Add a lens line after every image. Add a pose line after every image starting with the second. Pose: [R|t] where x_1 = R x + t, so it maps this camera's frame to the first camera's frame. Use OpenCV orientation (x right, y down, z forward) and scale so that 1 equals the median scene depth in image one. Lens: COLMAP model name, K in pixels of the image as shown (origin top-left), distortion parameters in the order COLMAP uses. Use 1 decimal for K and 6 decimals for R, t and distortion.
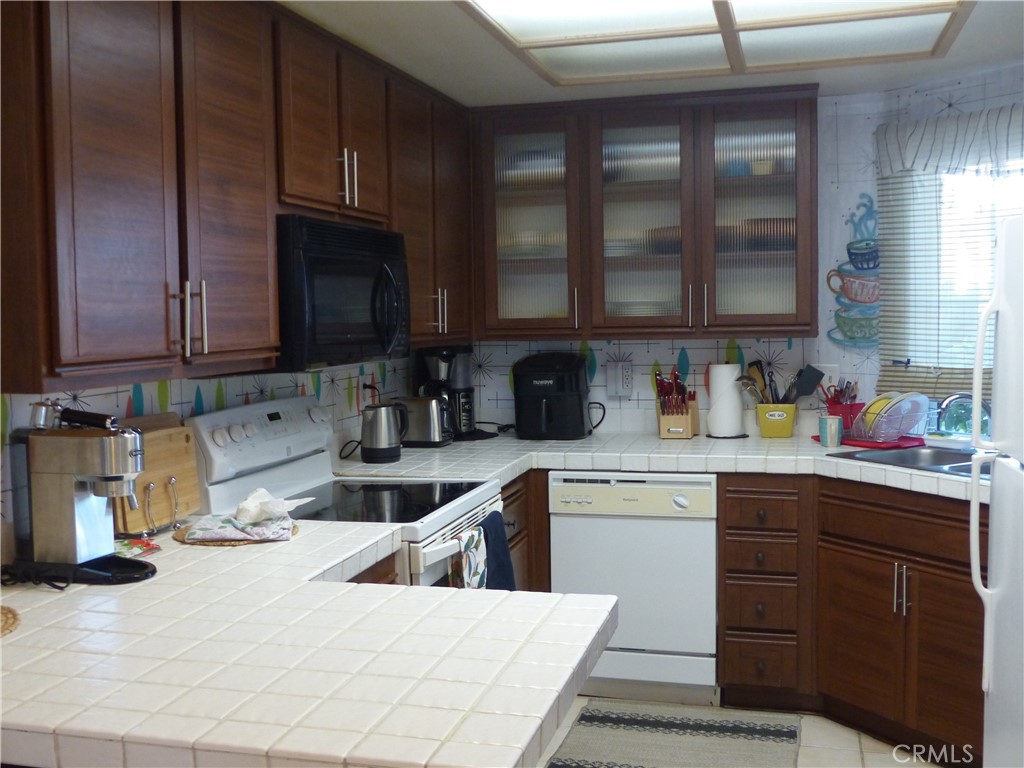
lens RADIAL K [[1125.0, 0, 512.0], [0, 1125.0, 384.0], [0, 0, 1]] dist [0.000899, -0.000251]
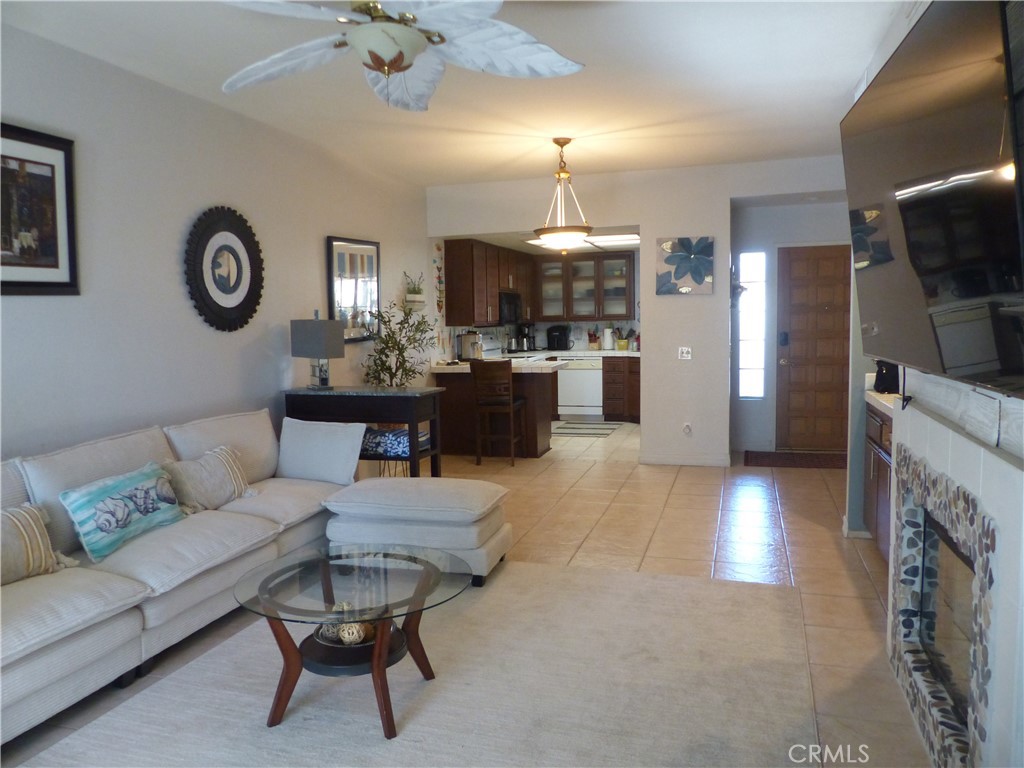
lens RADIAL K [[758.2, 0, 512.0], [0, 758.2, 384.0], [0, 0, 1]] dist [-0.036790, 0.008892]
pose [[0.999535, -0.000338, -0.030499, -0.035995], [0.001023, 0.999747, 0.022463, 0.101166], [0.030483, -0.022483, 0.999282, -1.352347]]
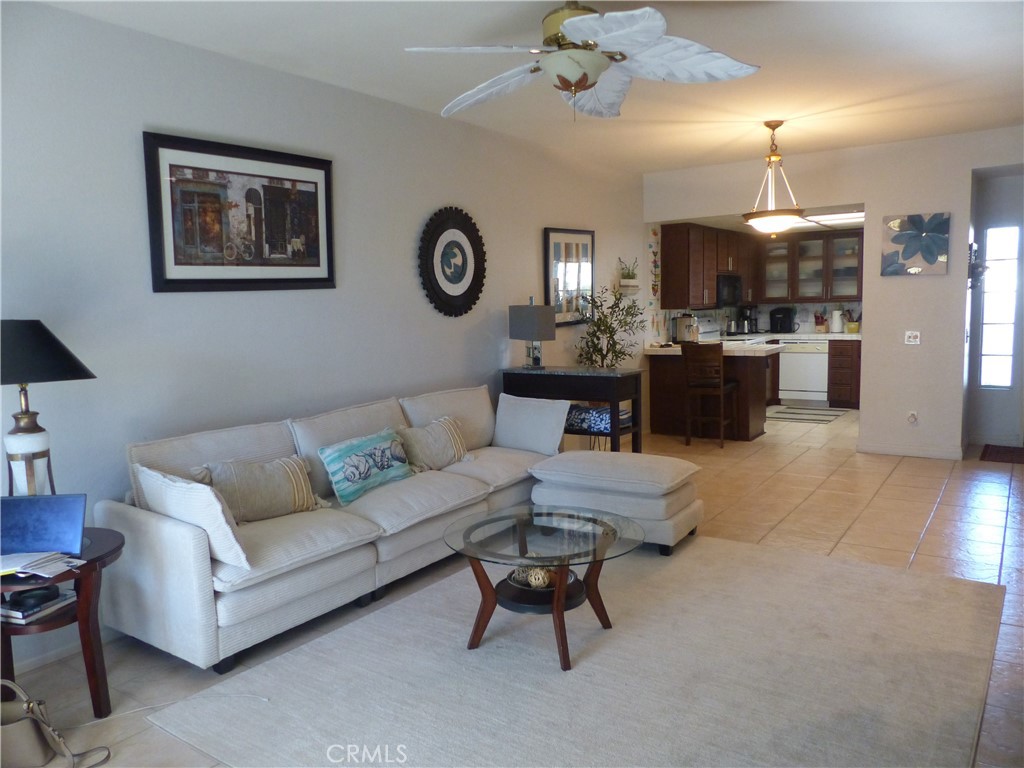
lens RADIAL K [[758.2, 0, 512.0], [0, 758.2, 384.0], [0, 0, 1]] dist [-0.036790, 0.008892]
pose [[0.943896, 0.024195, -0.329356, 0.021642], [-0.008422, 0.998752, 0.049234, 0.098000], [0.330136, -0.043698, 0.942921, -1.421675]]
